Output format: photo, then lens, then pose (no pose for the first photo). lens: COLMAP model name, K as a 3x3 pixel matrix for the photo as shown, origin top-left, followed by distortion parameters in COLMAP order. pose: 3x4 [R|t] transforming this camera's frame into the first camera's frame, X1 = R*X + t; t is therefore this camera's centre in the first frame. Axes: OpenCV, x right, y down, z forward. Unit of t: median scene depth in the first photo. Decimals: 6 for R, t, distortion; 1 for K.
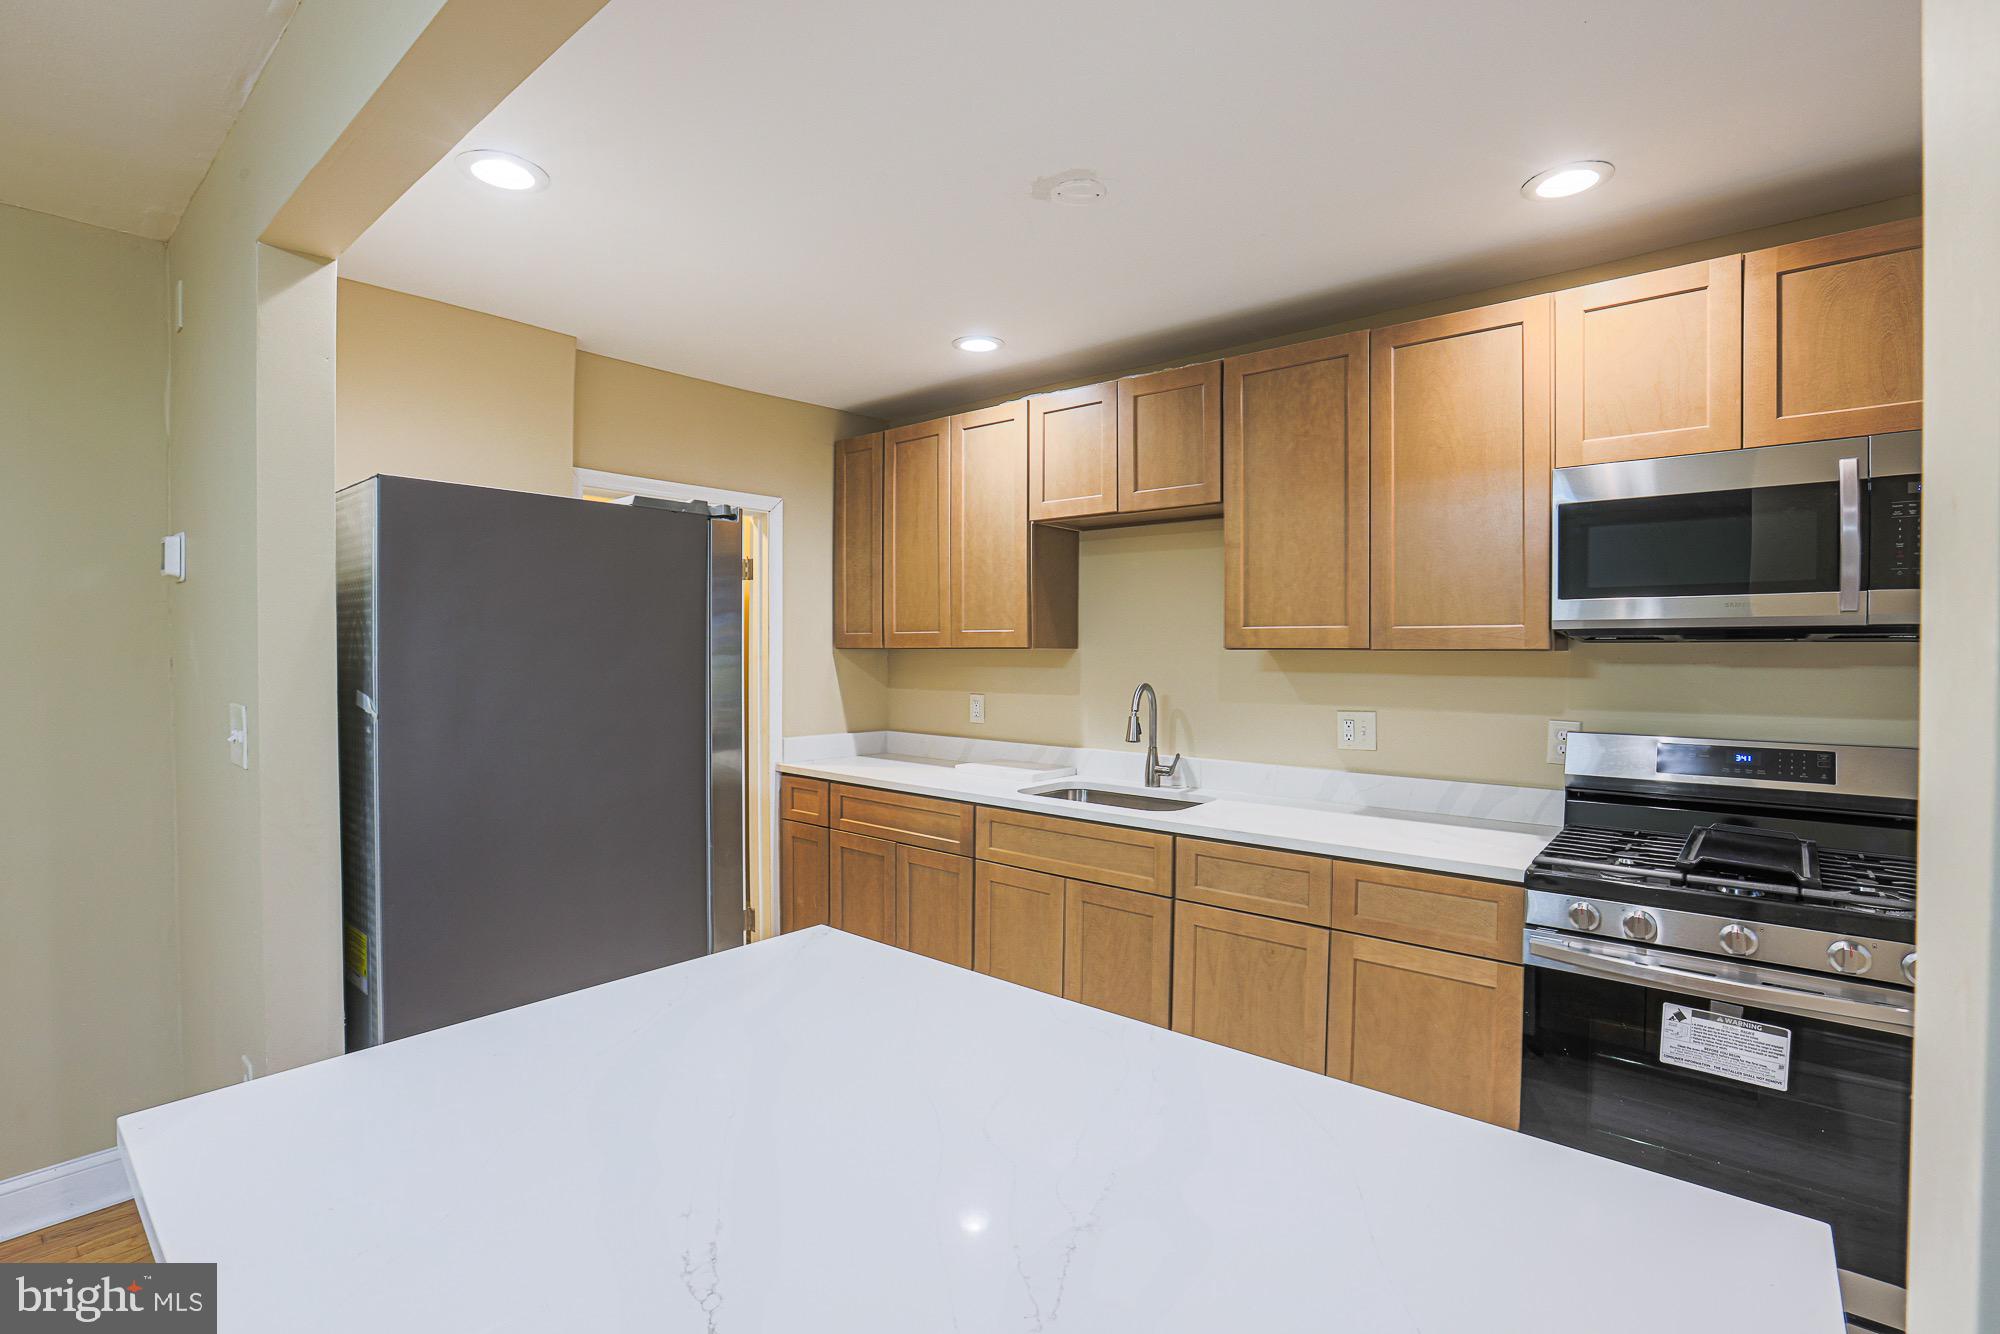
lens RADIAL K [[924.5, 0, 991.7], [0, 924.5, 653.3], [0, 0, 1]] dist [-0.063545, 0.027473]
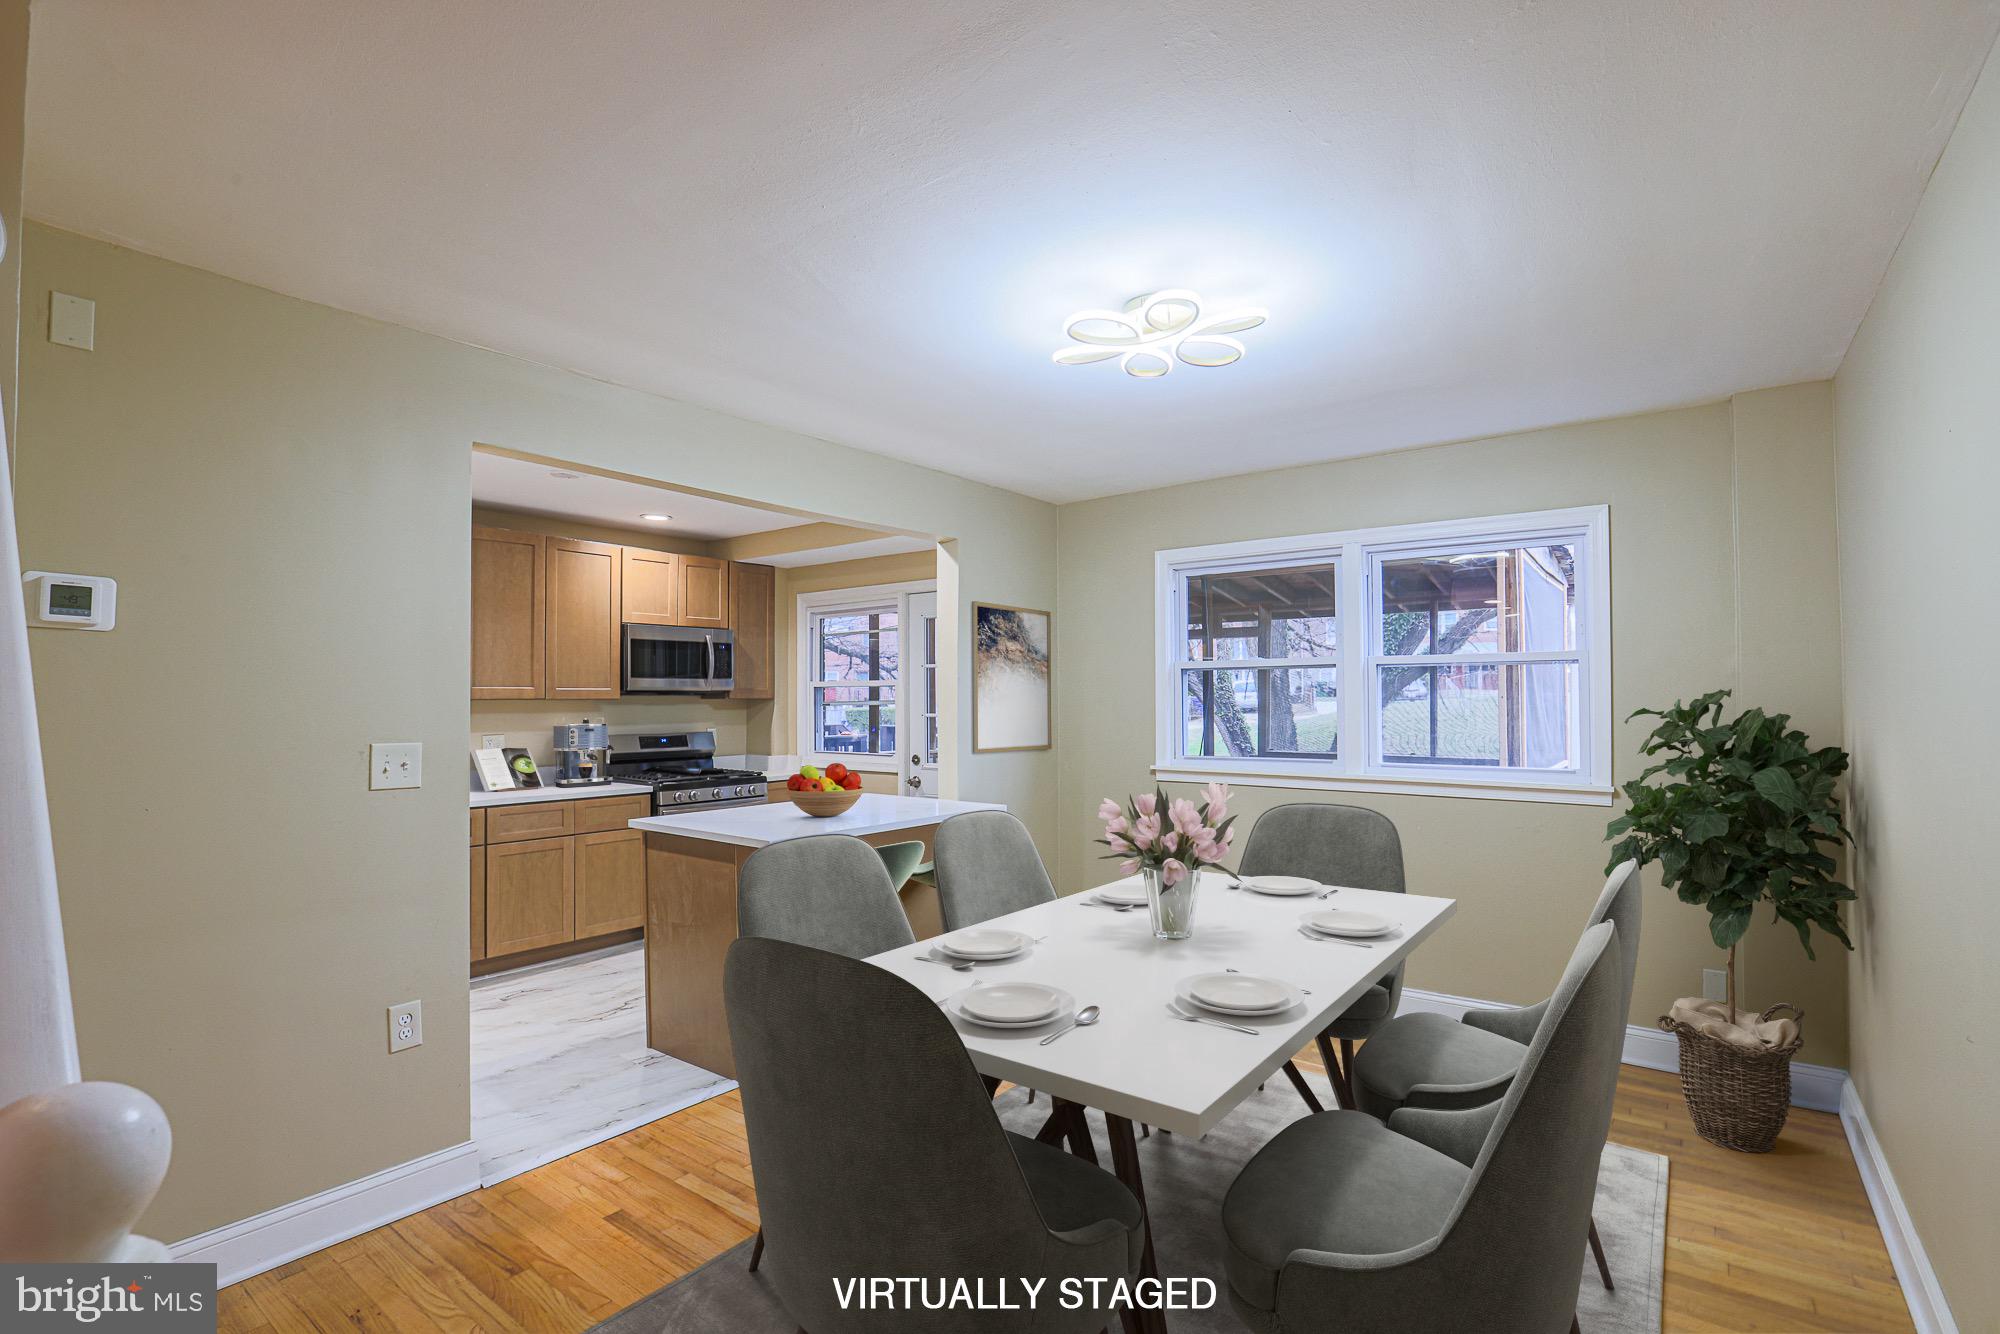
lens RADIAL K [[924.5, 0, 991.7], [0, 924.5, 653.3], [0, 0, 1]] dist [-0.063545, 0.027473]
pose [[-0.038890, 0.044733, 0.998242, -1.867314], [0.013584, 0.998929, -0.044235, -0.004031], [-0.999151, 0.011840, -0.039456, 0.140018]]
